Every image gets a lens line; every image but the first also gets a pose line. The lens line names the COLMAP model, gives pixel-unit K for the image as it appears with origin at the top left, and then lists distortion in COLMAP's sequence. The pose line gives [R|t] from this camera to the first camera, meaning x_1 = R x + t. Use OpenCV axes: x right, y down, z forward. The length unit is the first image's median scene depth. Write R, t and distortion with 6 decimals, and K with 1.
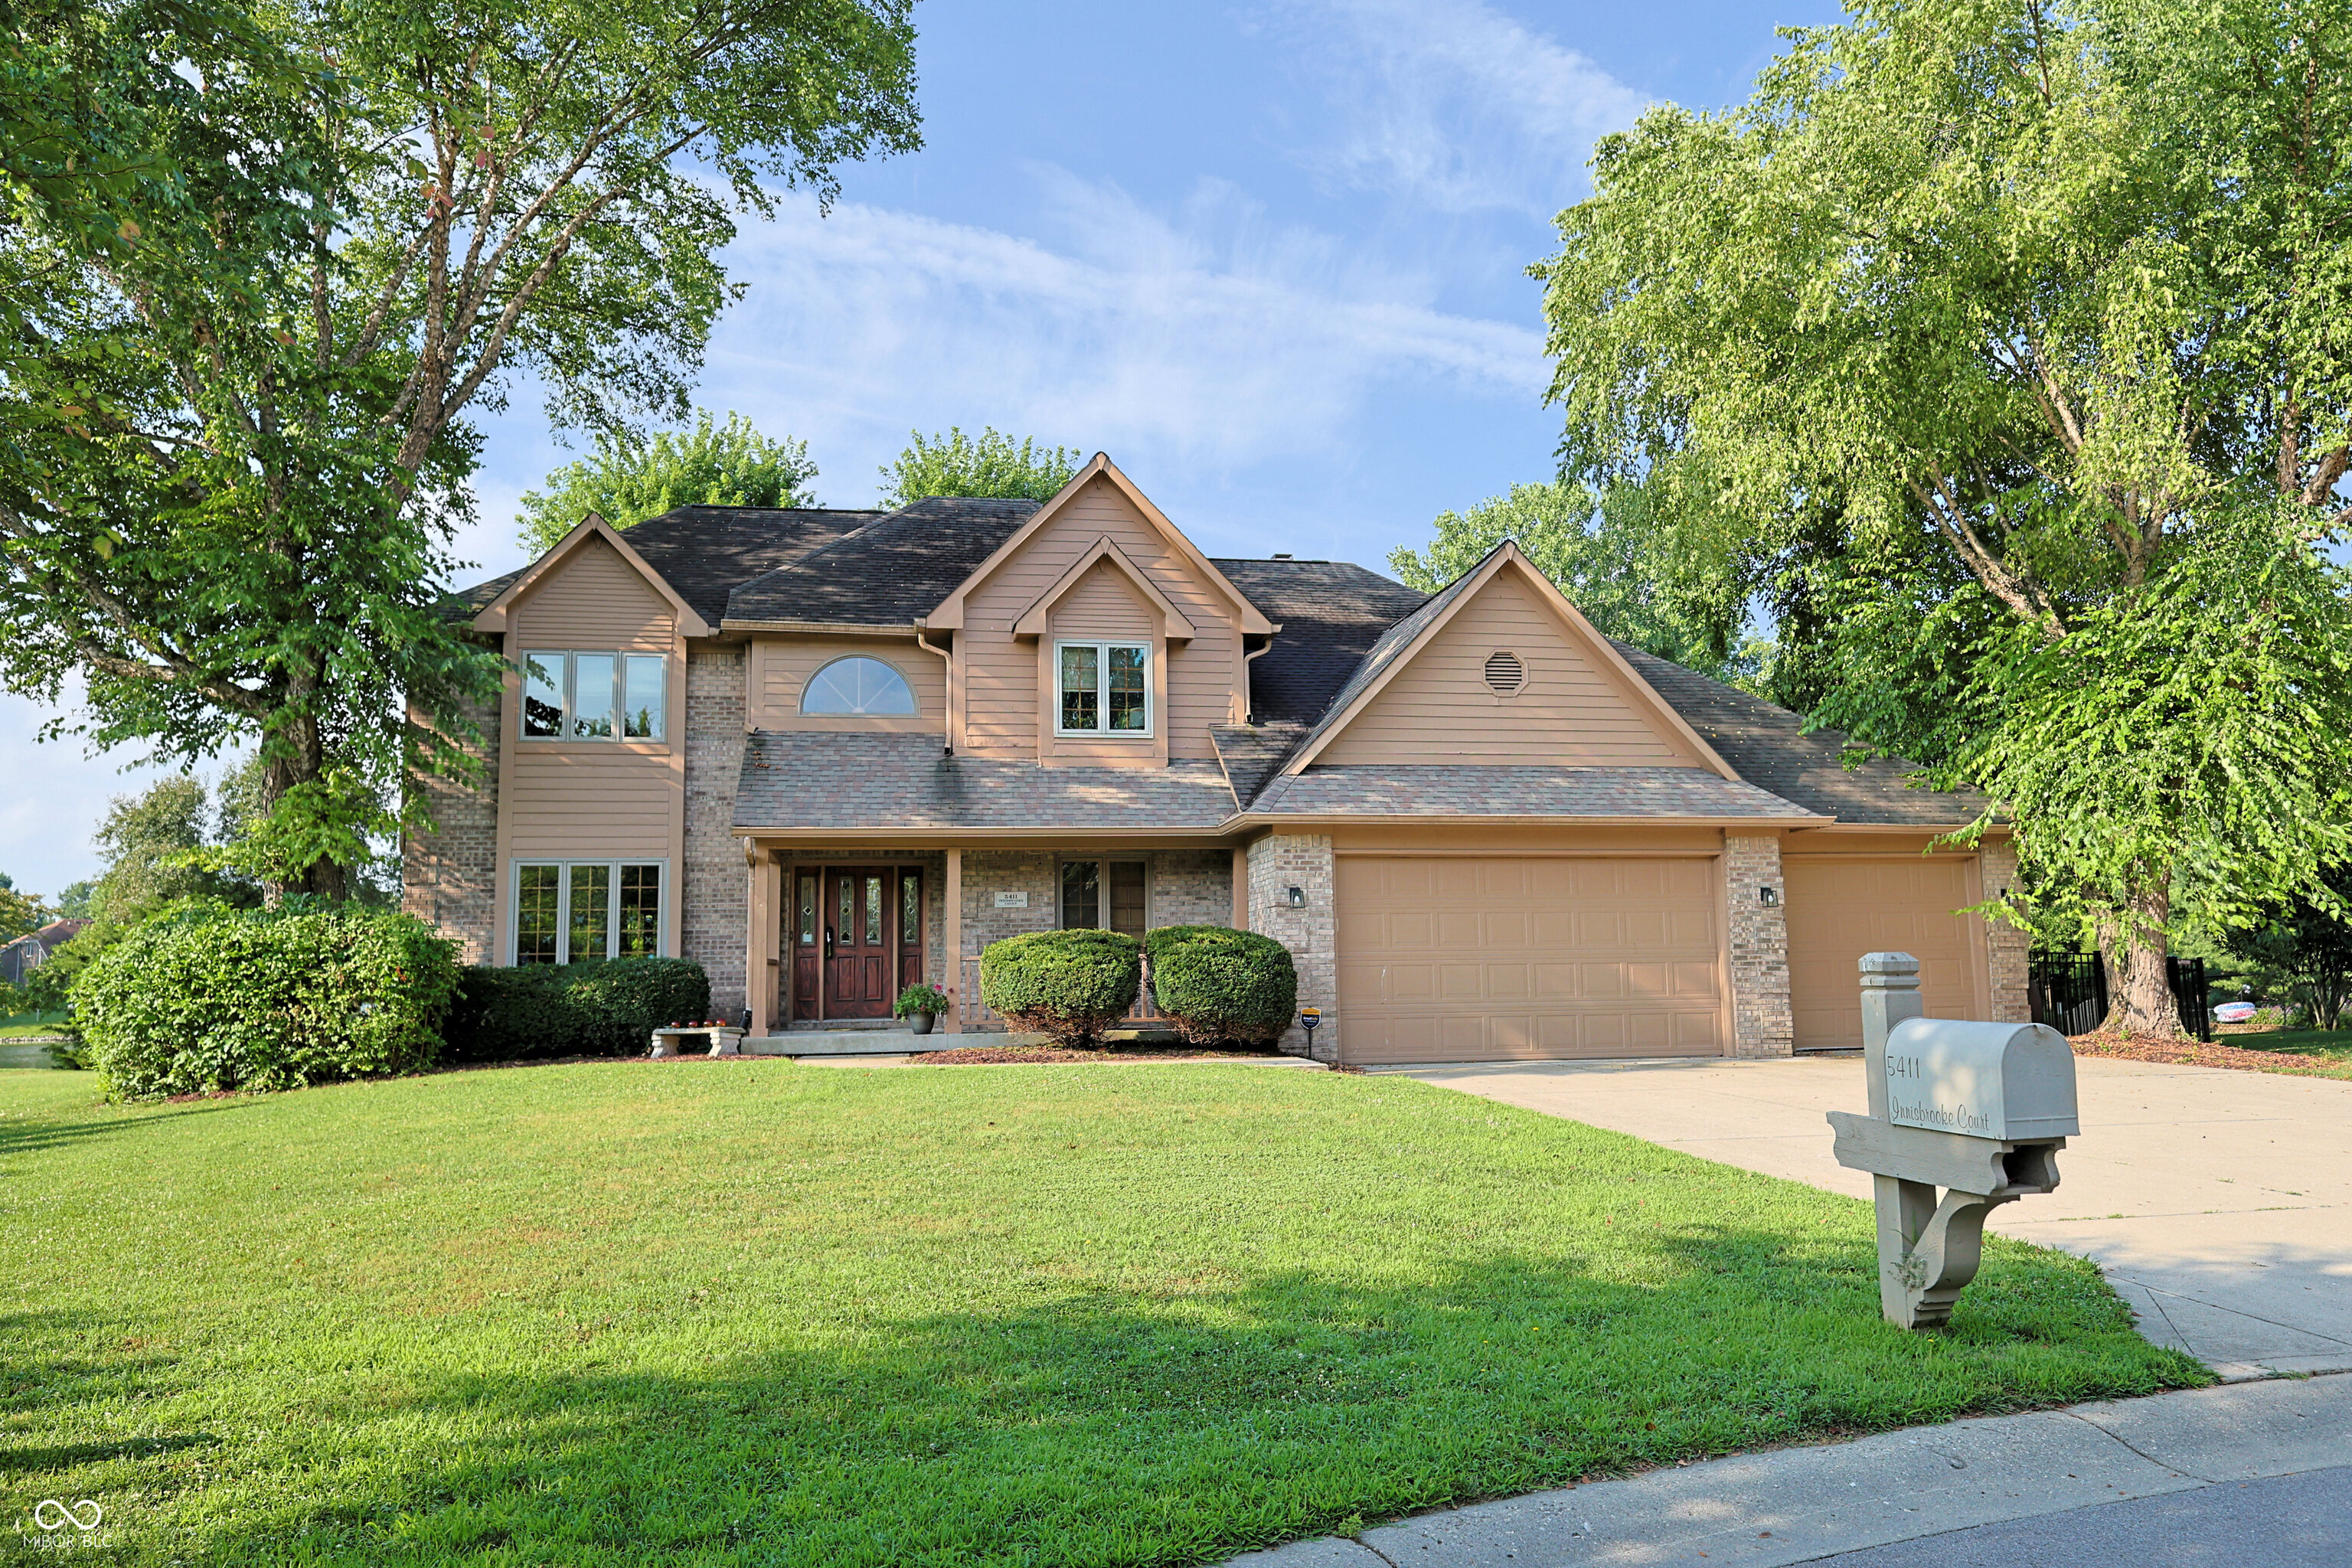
lens RADIAL K [[1698.9, 0, 1176.0], [0, 1698.9, 784.0], [0, 0, 1]] dist [0.004955, -0.000756]
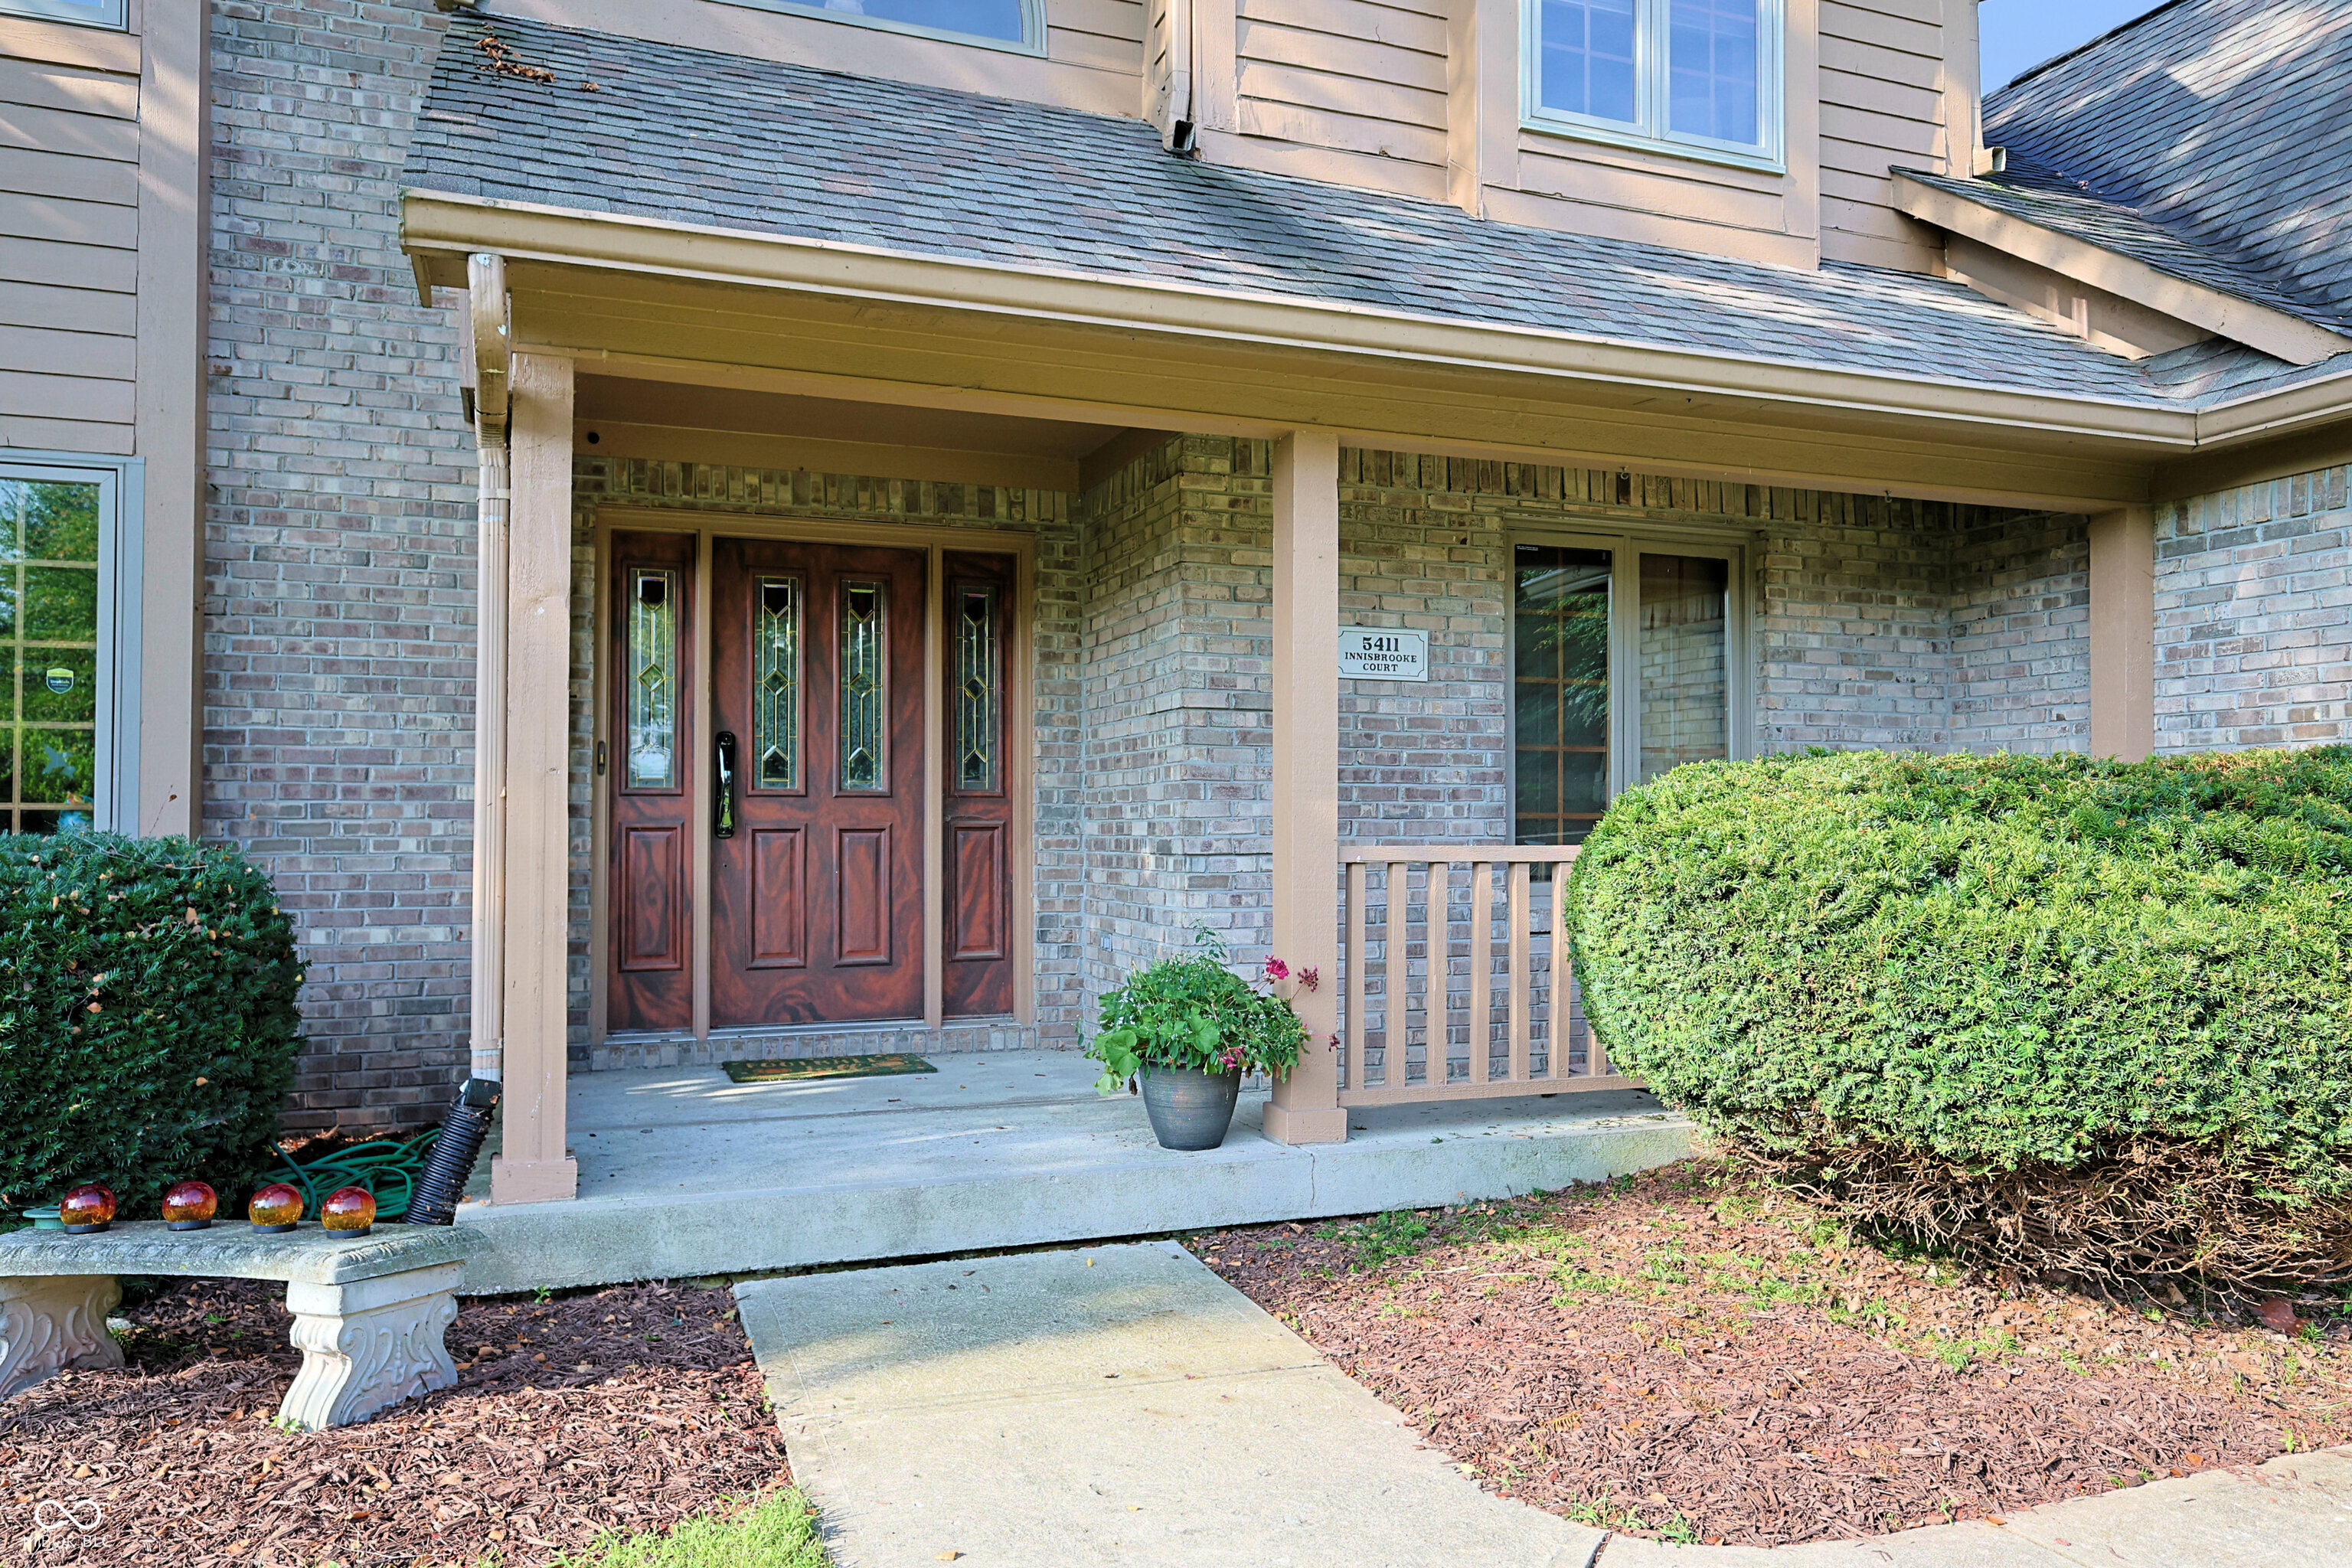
lens RADIAL K [[1698.9, 0, 1176.0], [0, 1698.9, 784.0], [0, 0, 1]] dist [0.004955, -0.000756]
pose [[0.981827, 0.020609, 0.188654, -0.187007], [-0.039427, 0.994547, 0.096548, 0.062109], [-0.185635, -0.102231, 0.977286, 0.700794]]
